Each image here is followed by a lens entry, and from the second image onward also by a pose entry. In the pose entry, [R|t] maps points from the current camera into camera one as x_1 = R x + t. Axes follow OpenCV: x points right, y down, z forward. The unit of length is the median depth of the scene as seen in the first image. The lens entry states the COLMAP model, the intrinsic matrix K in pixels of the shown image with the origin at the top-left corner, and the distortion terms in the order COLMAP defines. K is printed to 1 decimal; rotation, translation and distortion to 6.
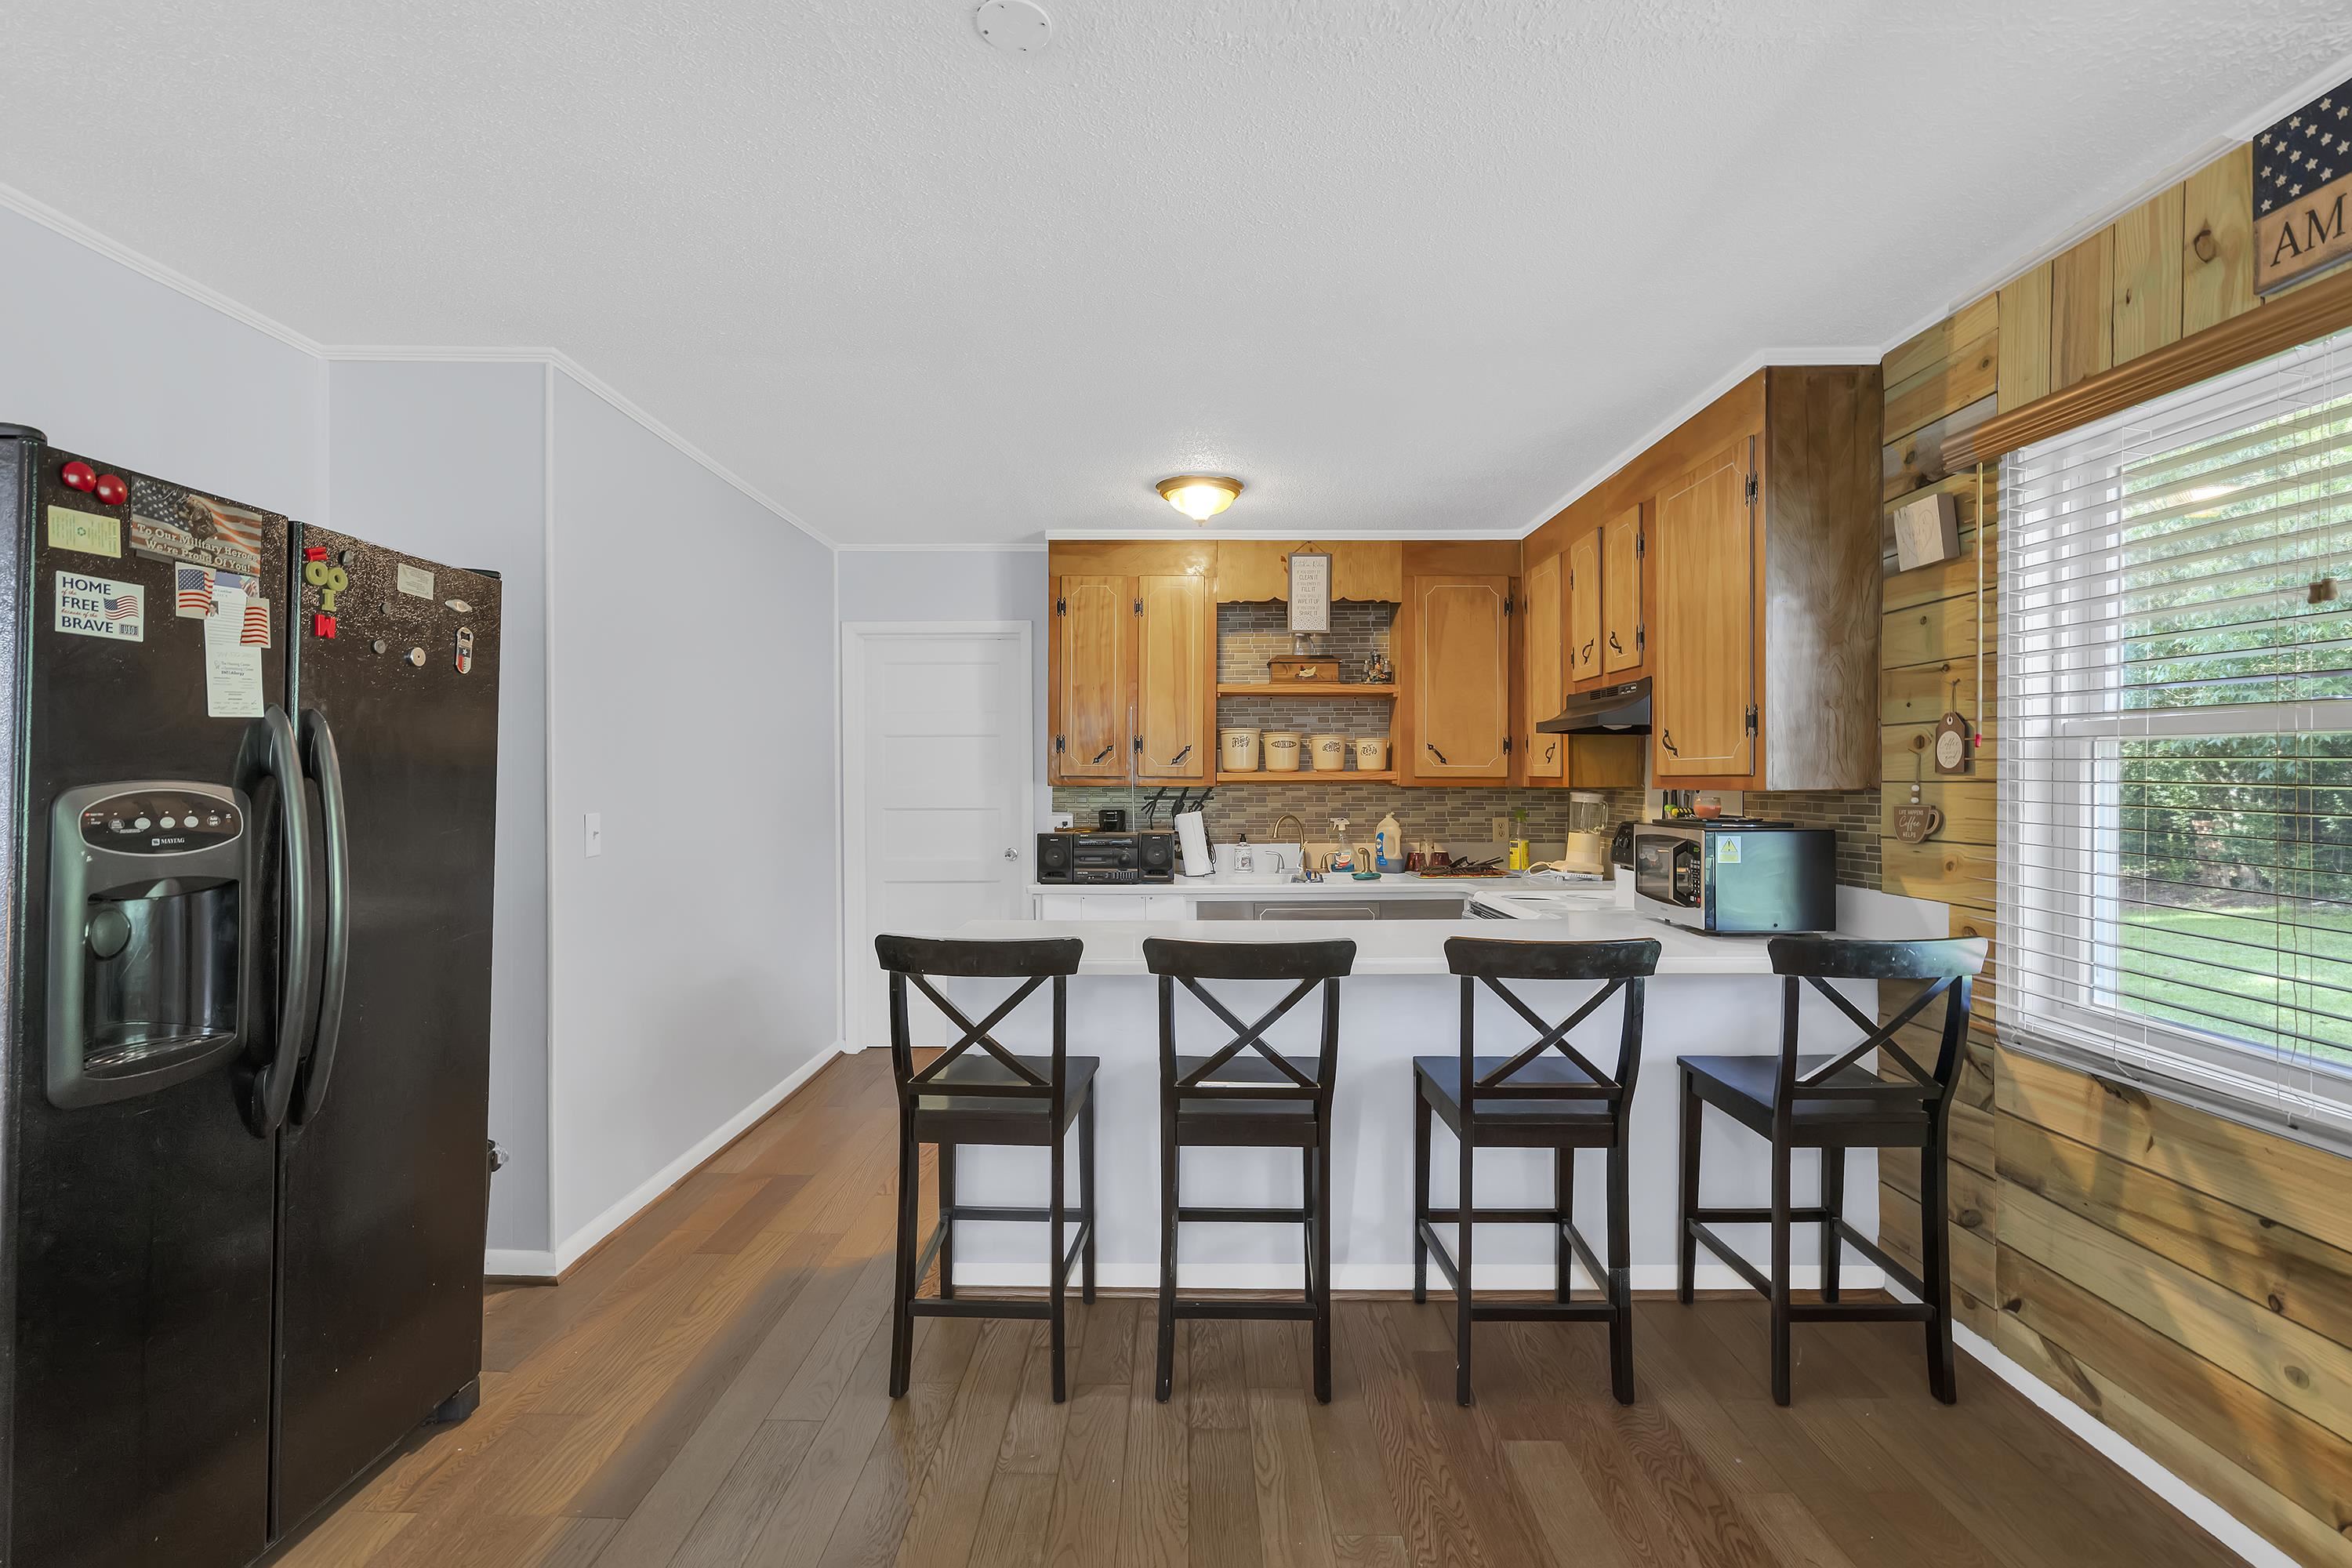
lens RADIAL K [[1050.8, 0, 1176.0], [0, 1050.8, 784.0], [0, 0, 1]] dist [0.001099, 0.000289]
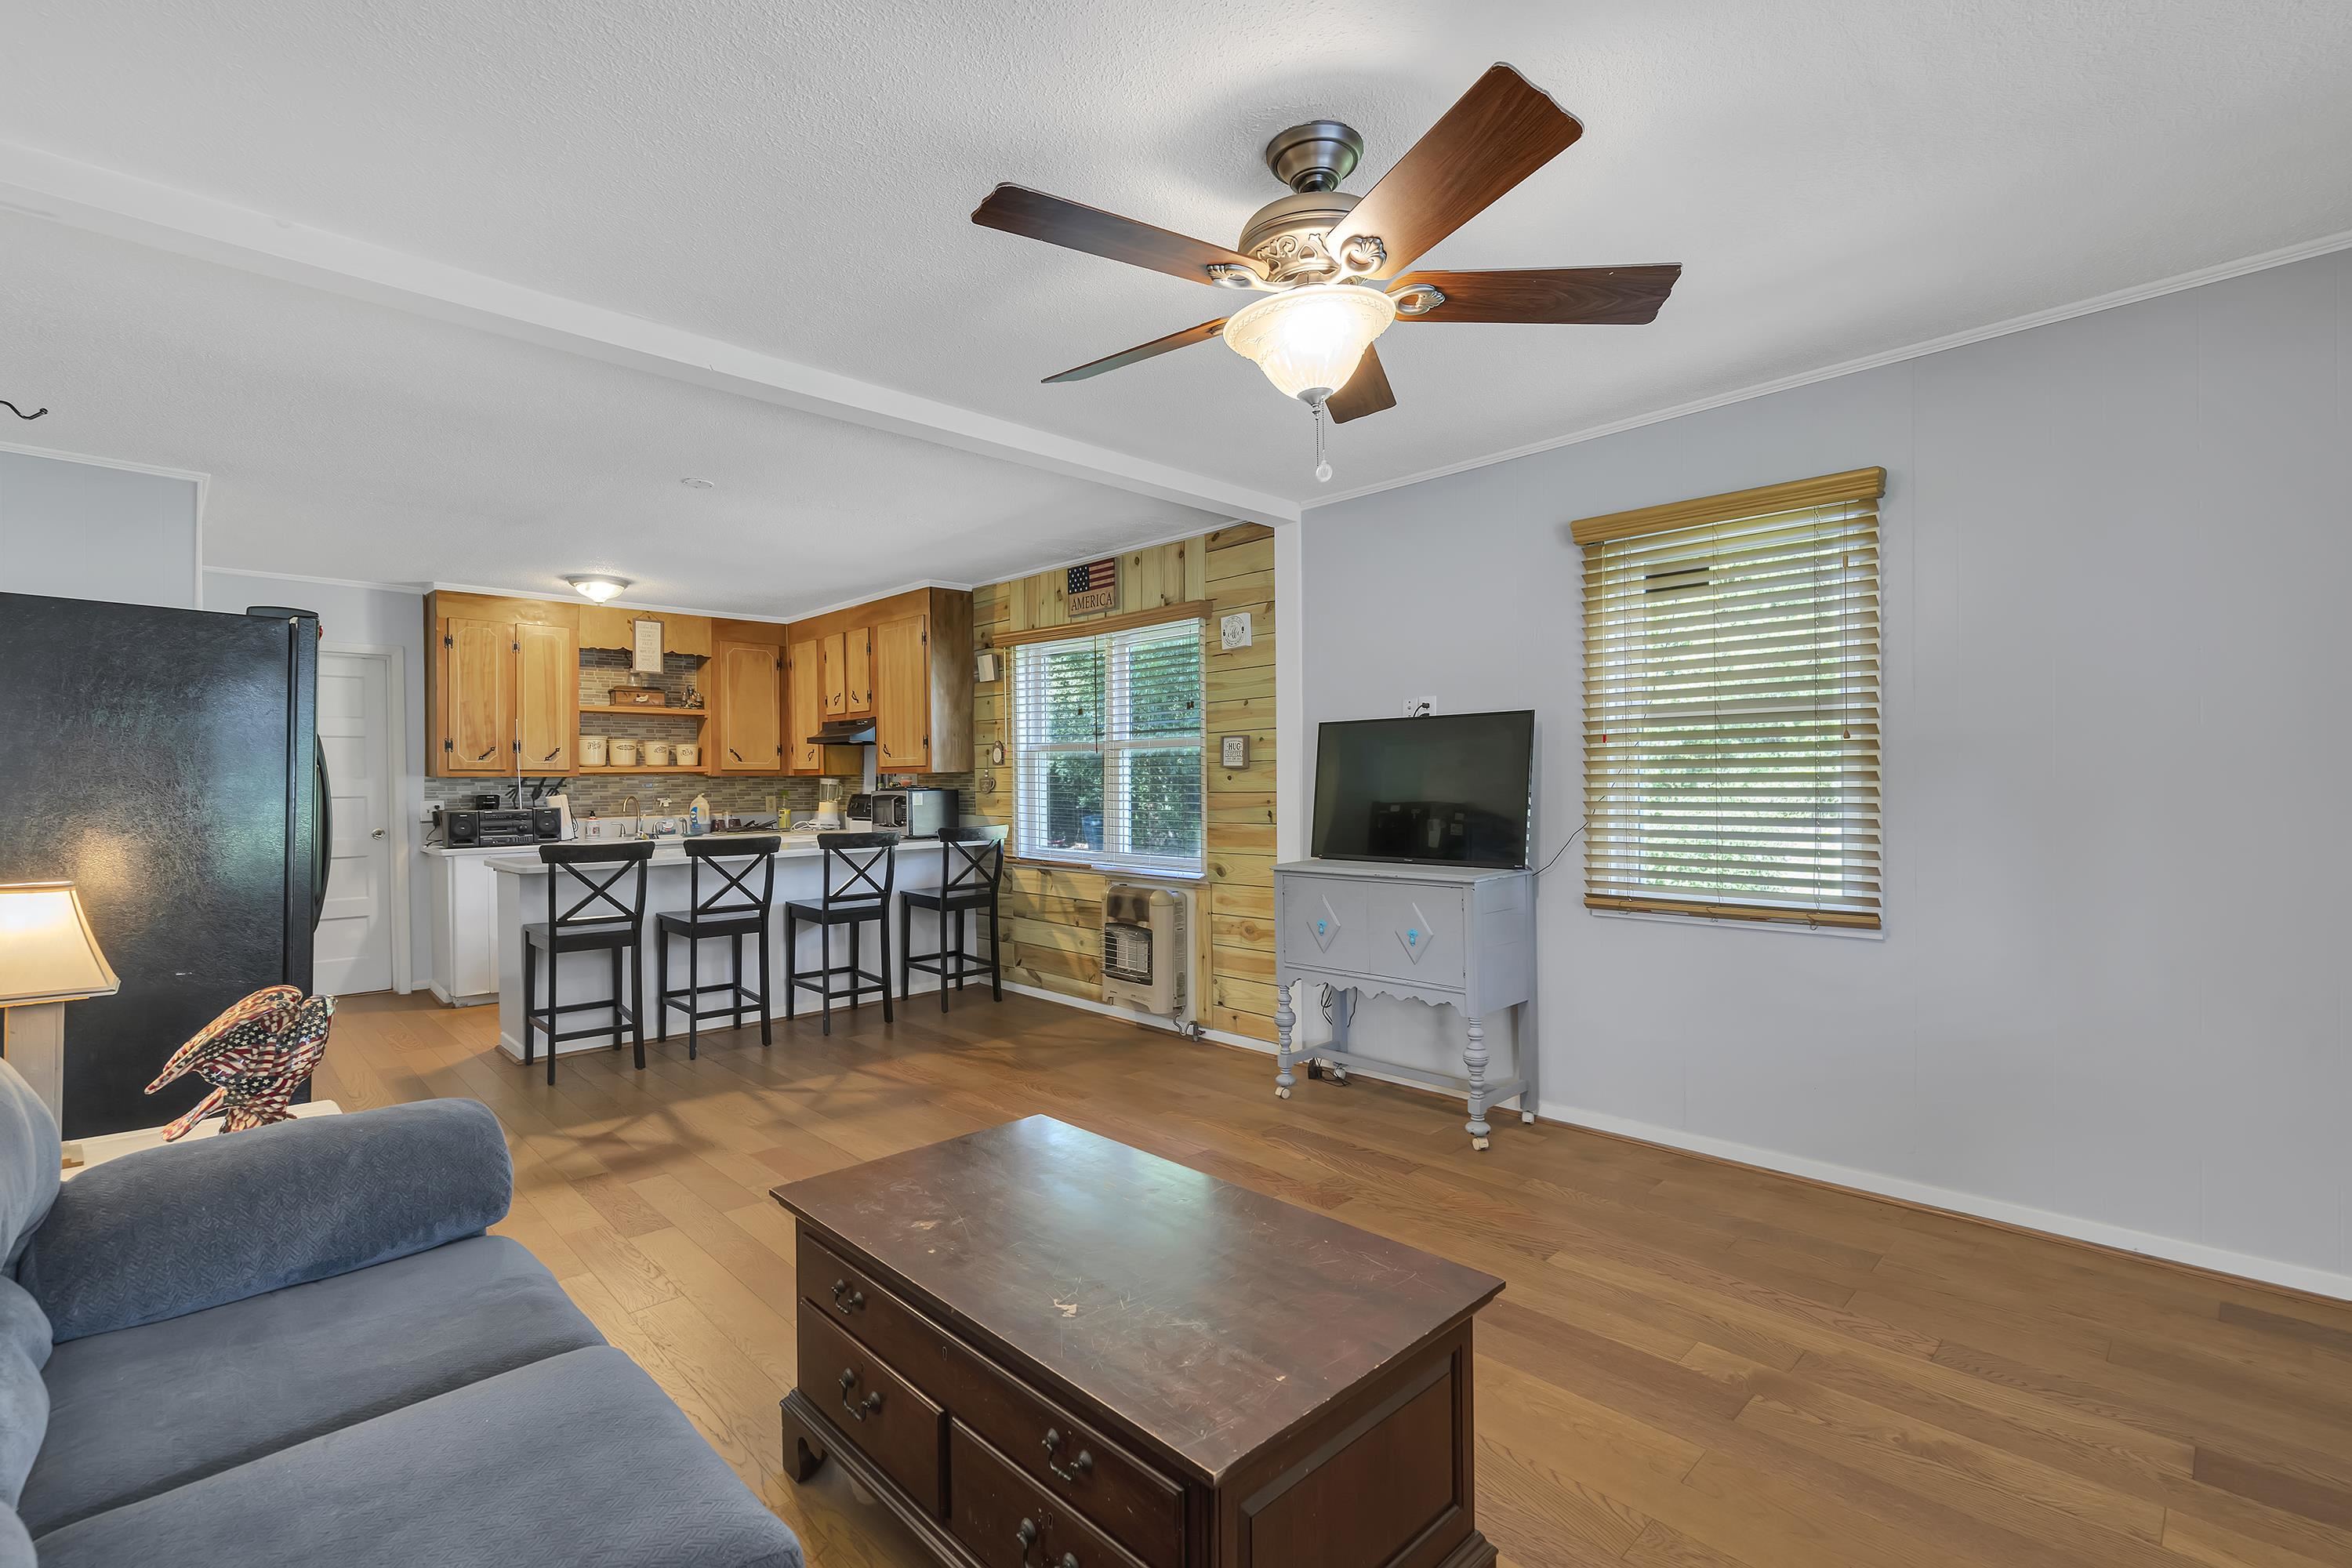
lens RADIAL K [[1050.8, 0, 1176.0], [0, 1050.8, 784.0], [0, 0, 1]] dist [0.001099, 0.000289]
pose [[0.710764, -0.010552, 0.703351, -0.618852], [0.012649, 0.999918, 0.002220, 0.030577], [-0.703317, 0.007319, 0.710839, -0.921934]]
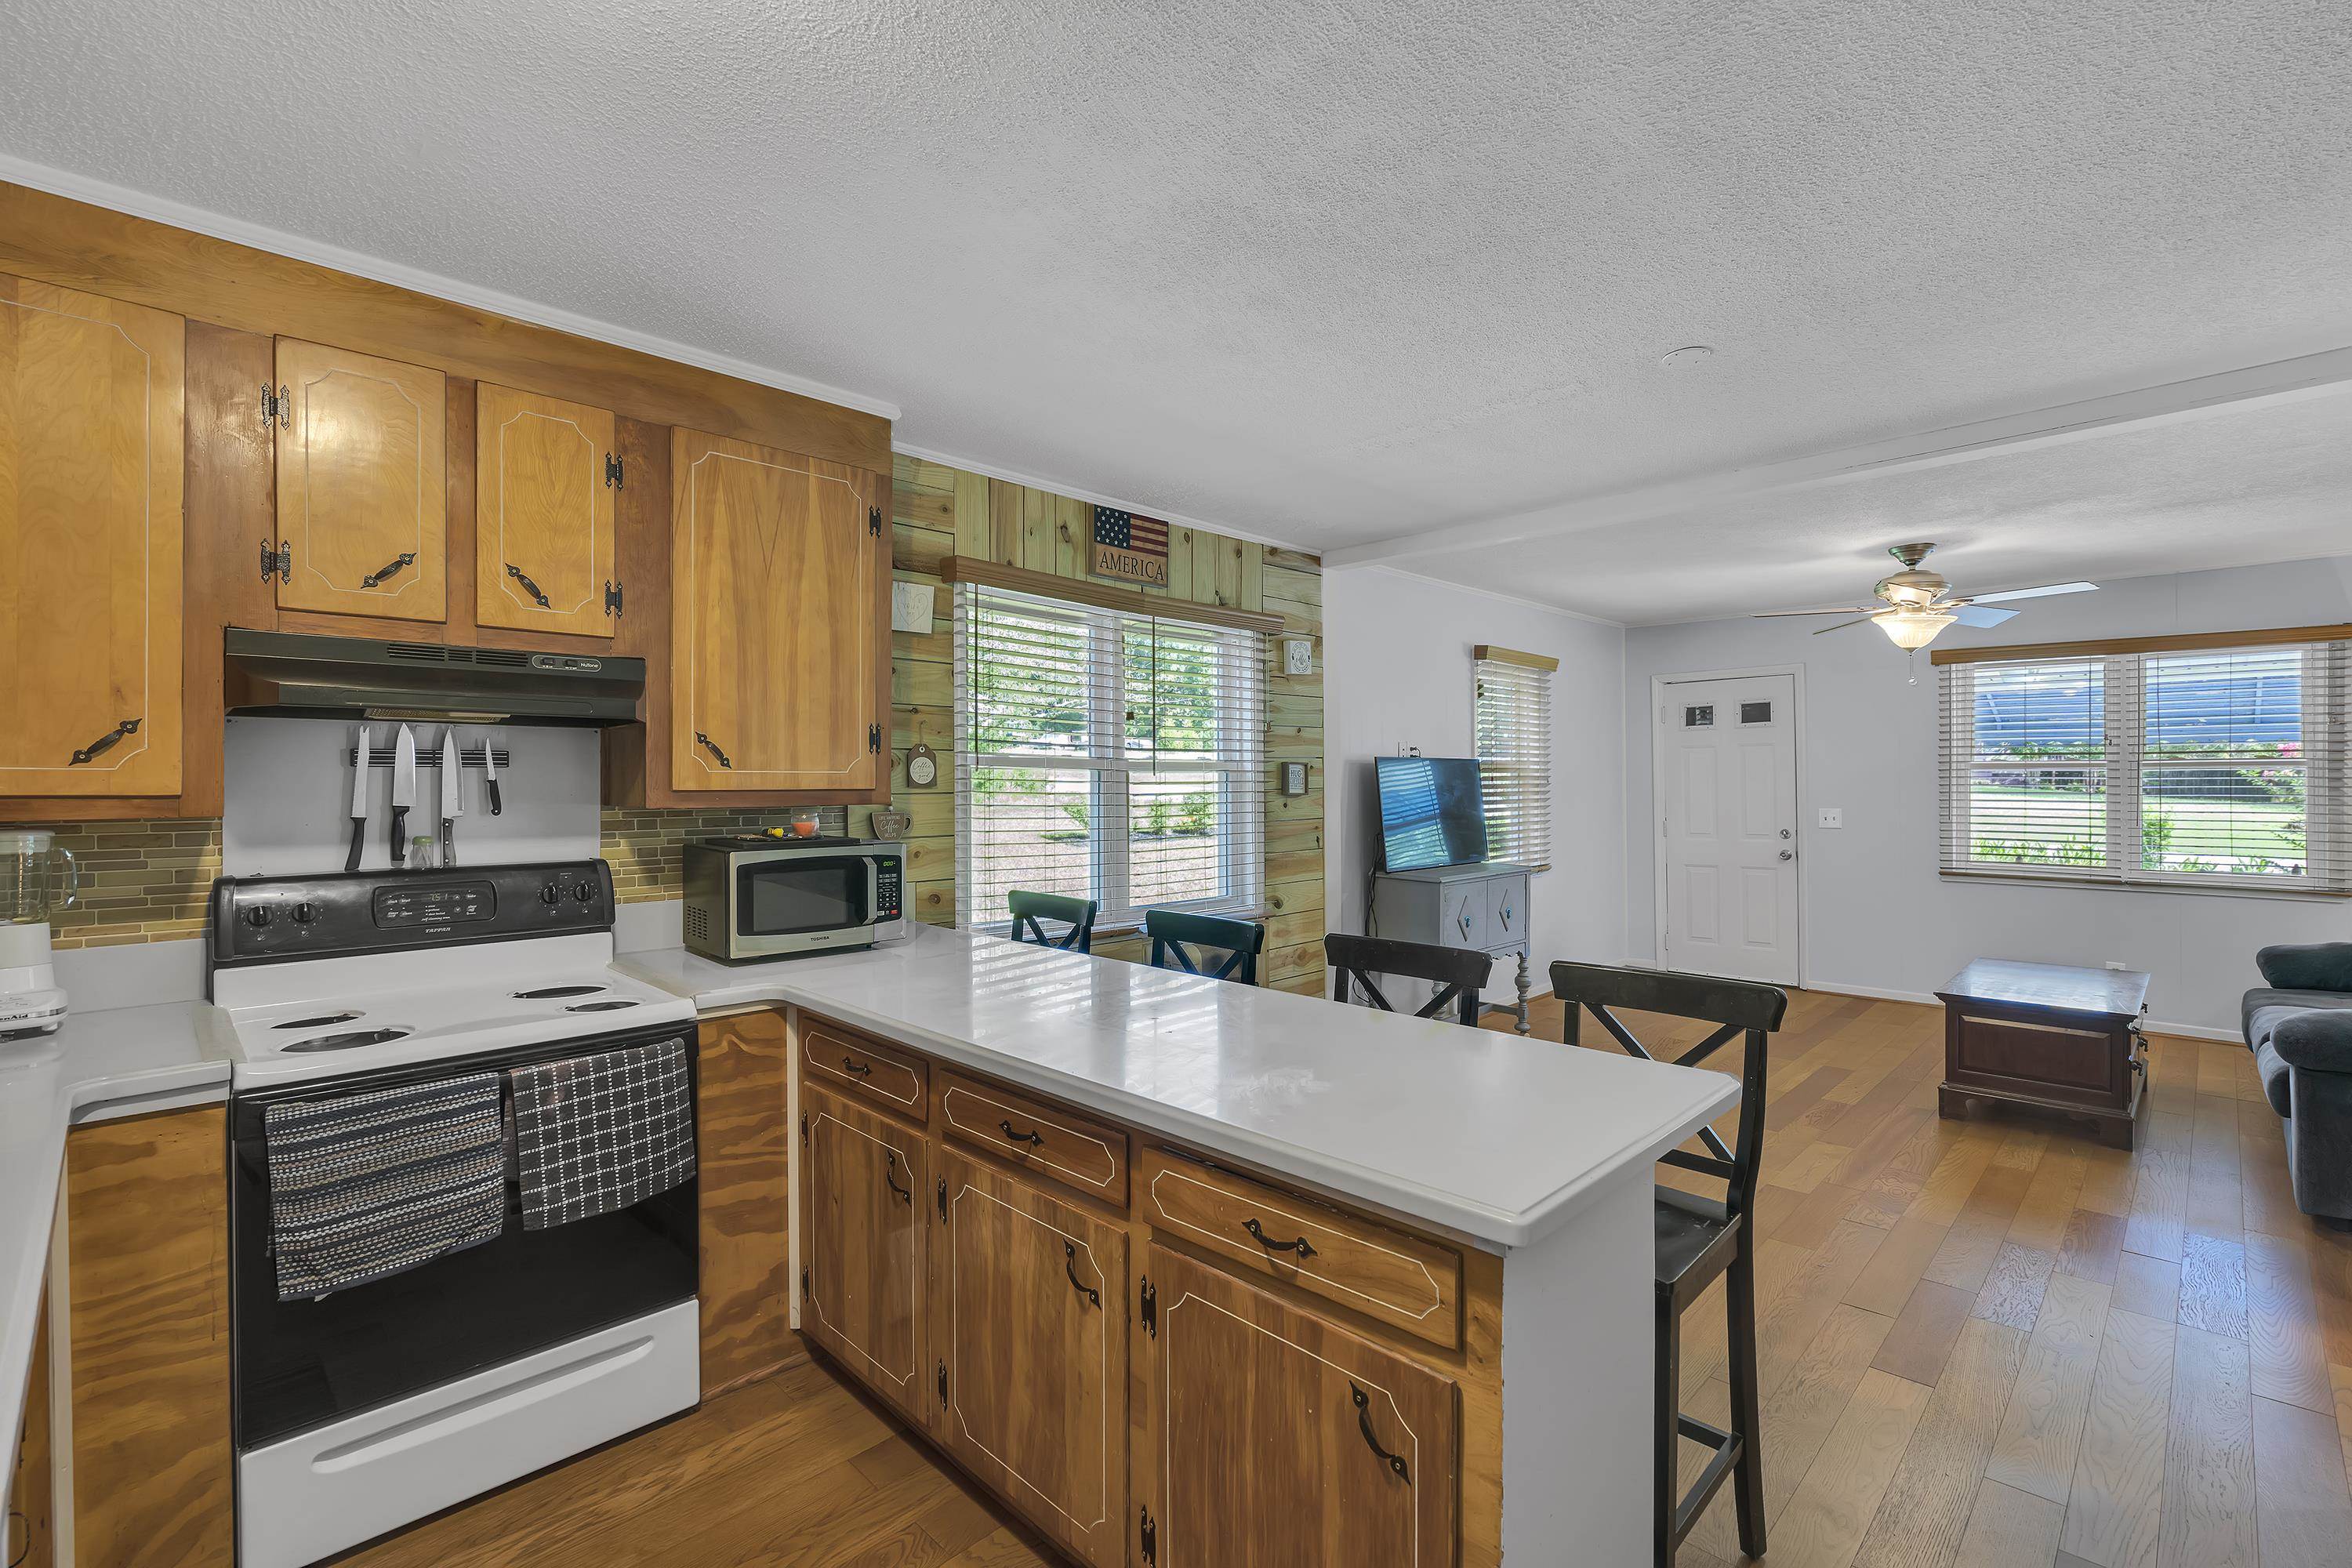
lens RADIAL K [[1050.8, 0, 1176.0], [0, 1050.8, 784.0], [0, 0, 1]] dist [0.001099, 0.000289]
pose [[-0.716698, -0.006319, 0.697355, -0.395728], [0.001493, 0.999943, 0.010595, -0.024559], [-0.697382, 0.008635, -0.716648, 1.475191]]
